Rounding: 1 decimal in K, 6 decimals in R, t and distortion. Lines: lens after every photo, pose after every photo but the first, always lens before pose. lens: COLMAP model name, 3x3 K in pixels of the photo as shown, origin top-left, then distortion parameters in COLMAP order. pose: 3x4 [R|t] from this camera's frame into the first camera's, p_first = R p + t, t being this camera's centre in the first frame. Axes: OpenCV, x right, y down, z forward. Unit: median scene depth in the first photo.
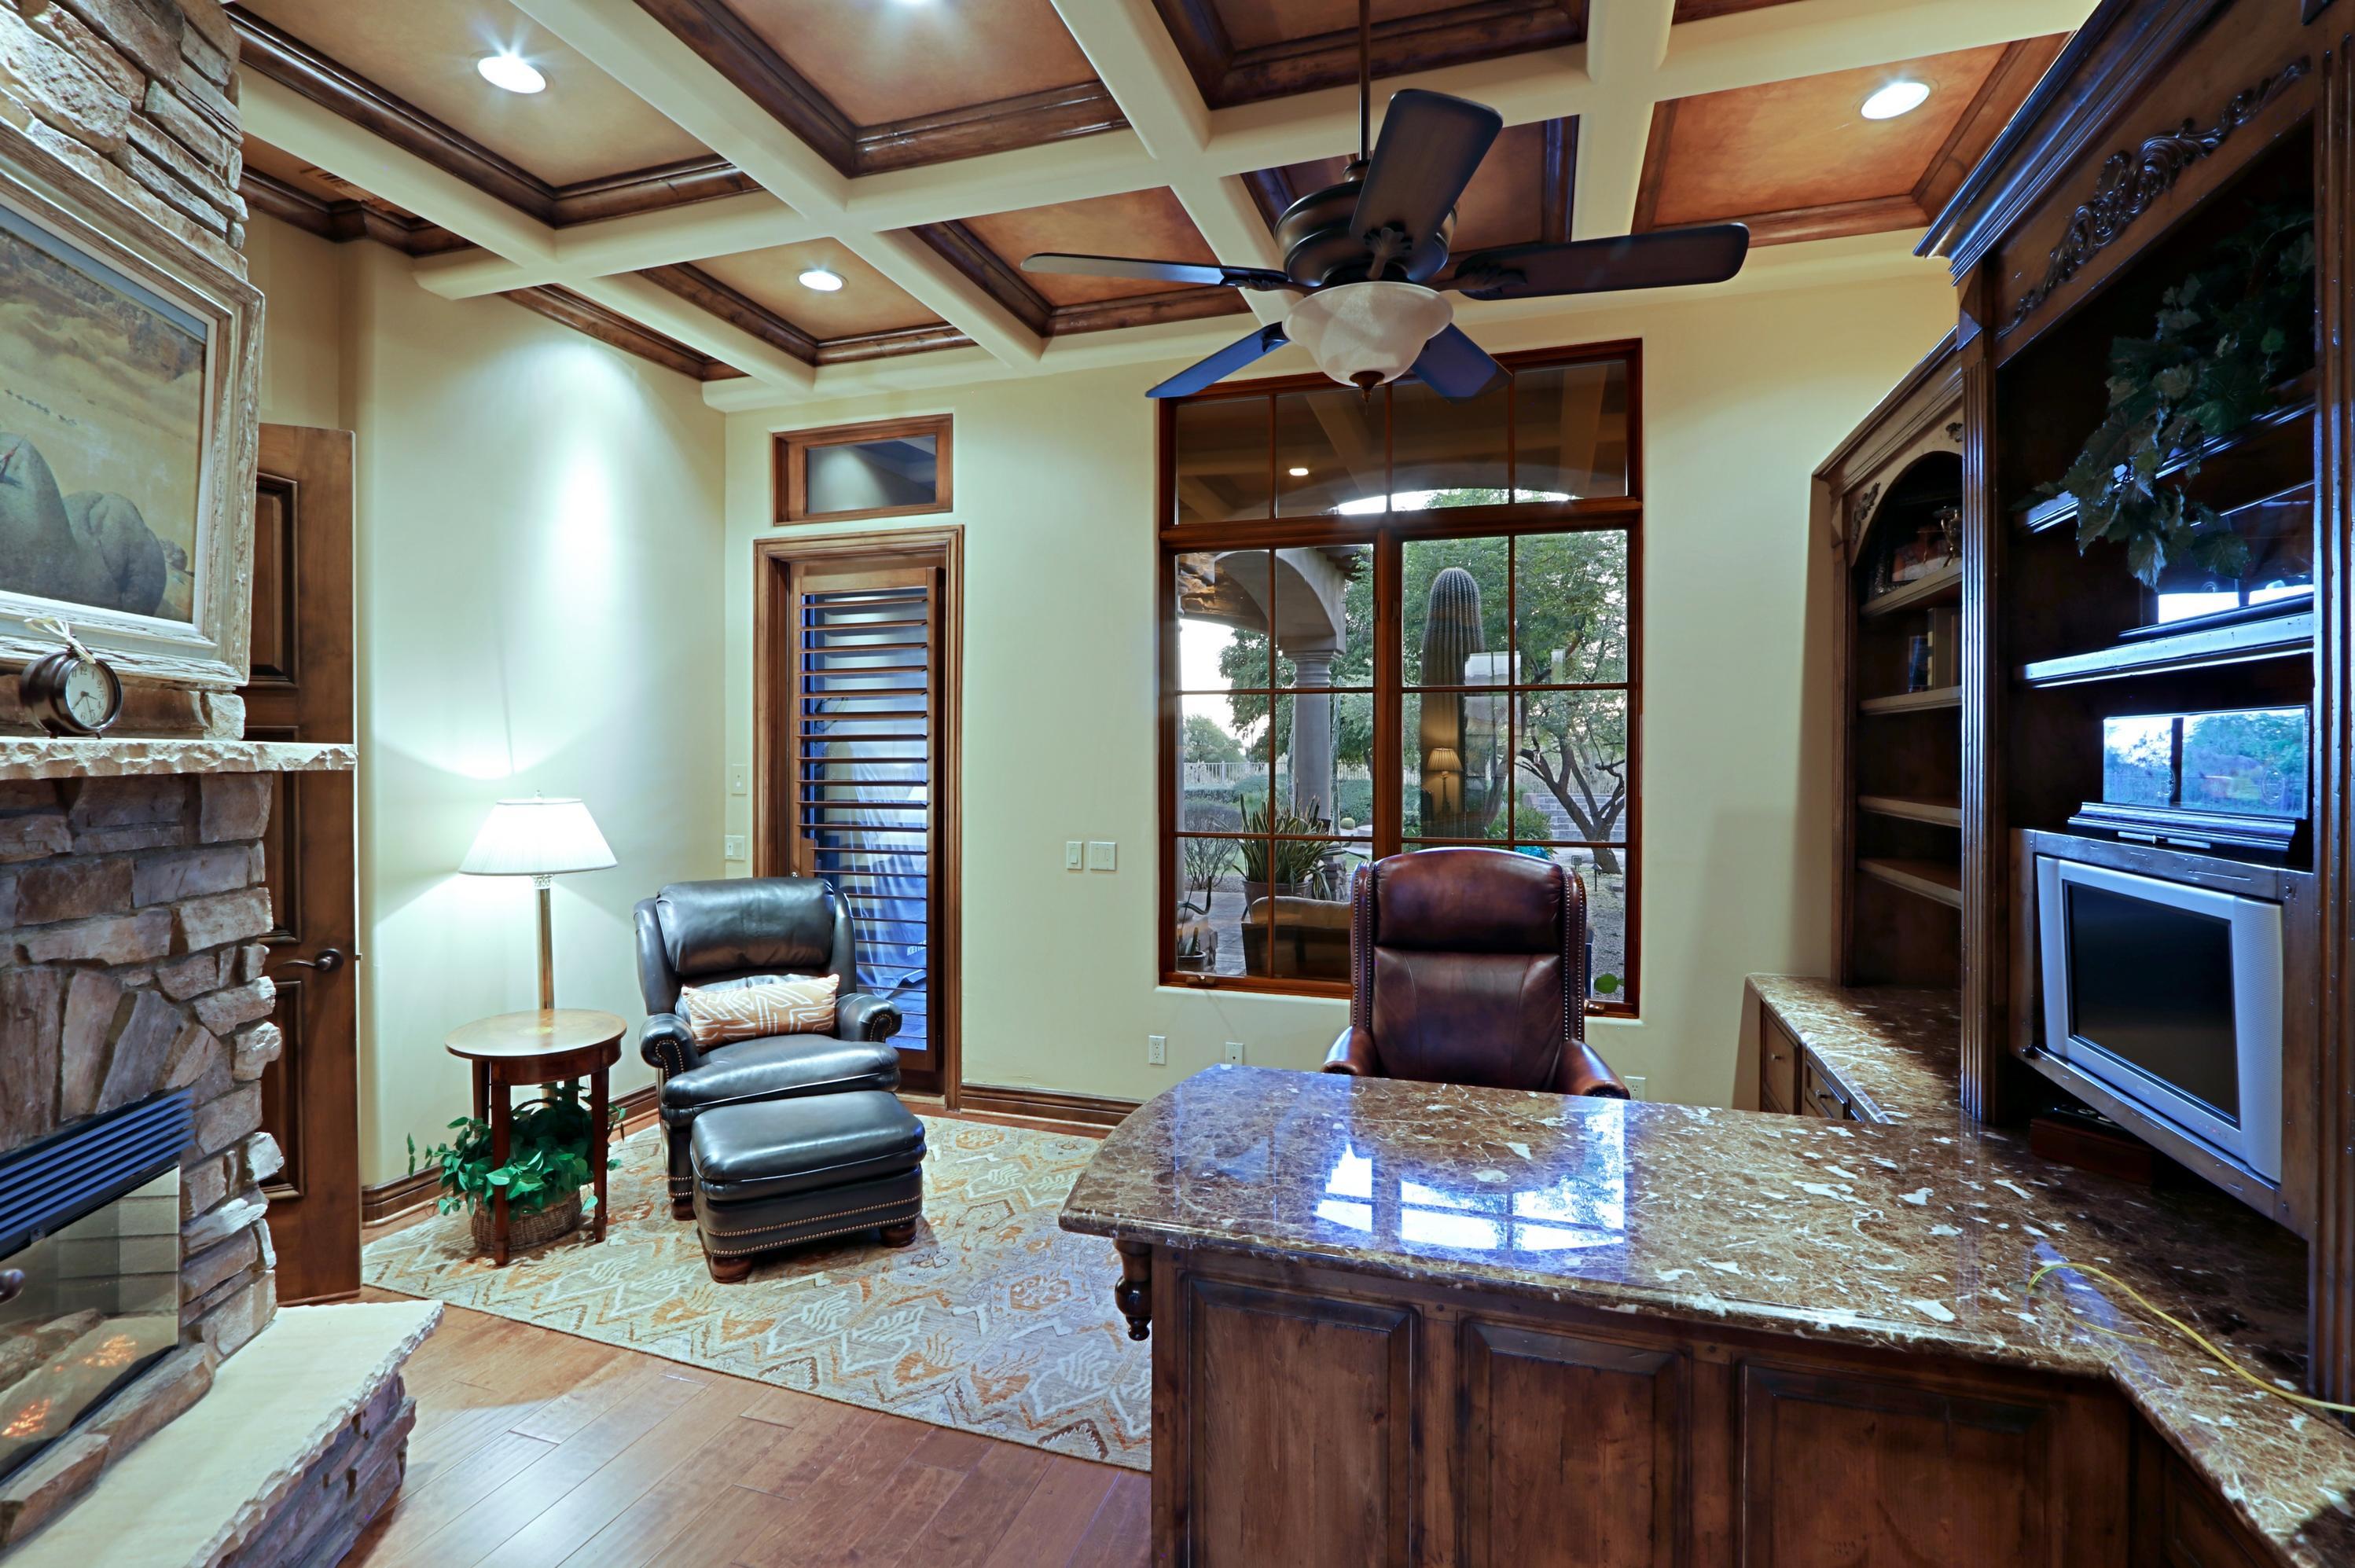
lens RADIAL K [[1102.1, 0, 1171.2], [0, 1102.1, 755.5], [0, 0, 1]] dist [-0.022309, 0.005573]
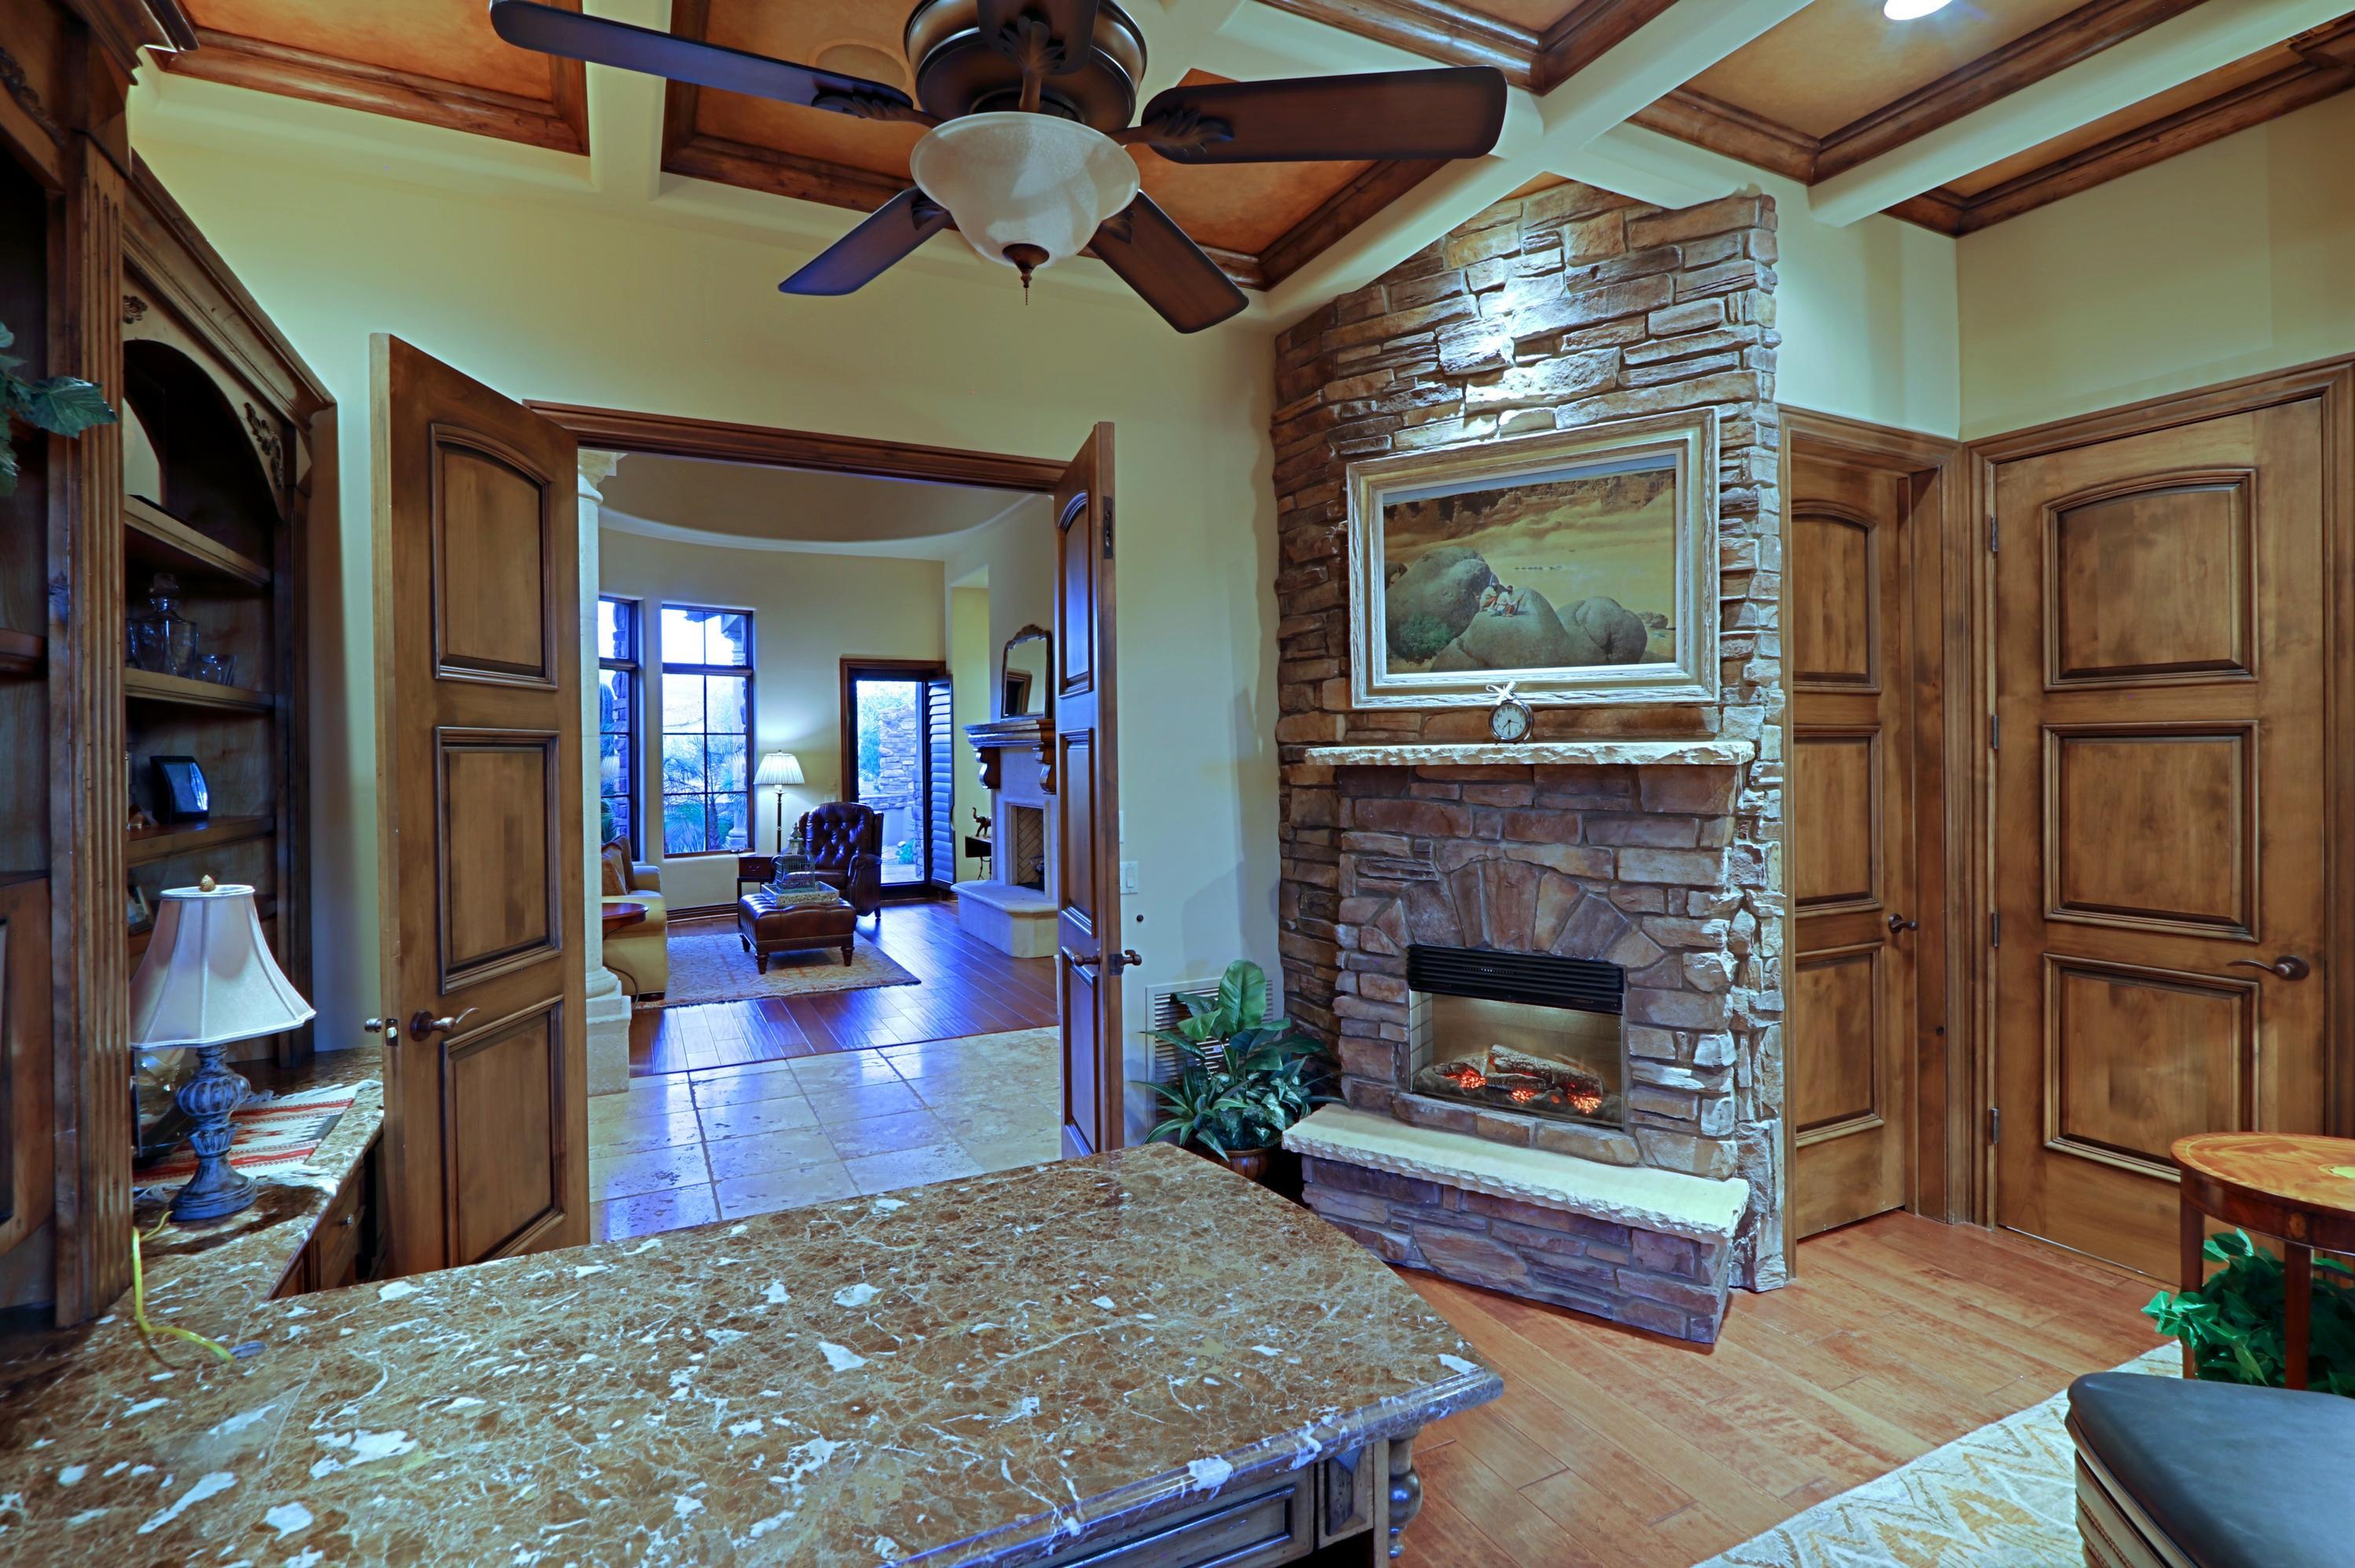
lens RADIAL K [[1102.0, 0, 1171.2], [0, 1102.0, 755.5], [0, 0, 1]] dist [-0.022309, 0.005573]
pose [[-0.708965, 0.007966, -0.705199, 0.707854], [0.006402, 0.999968, 0.004859, -0.008789], [0.705215, -0.001070, -0.708993, 1.779266]]
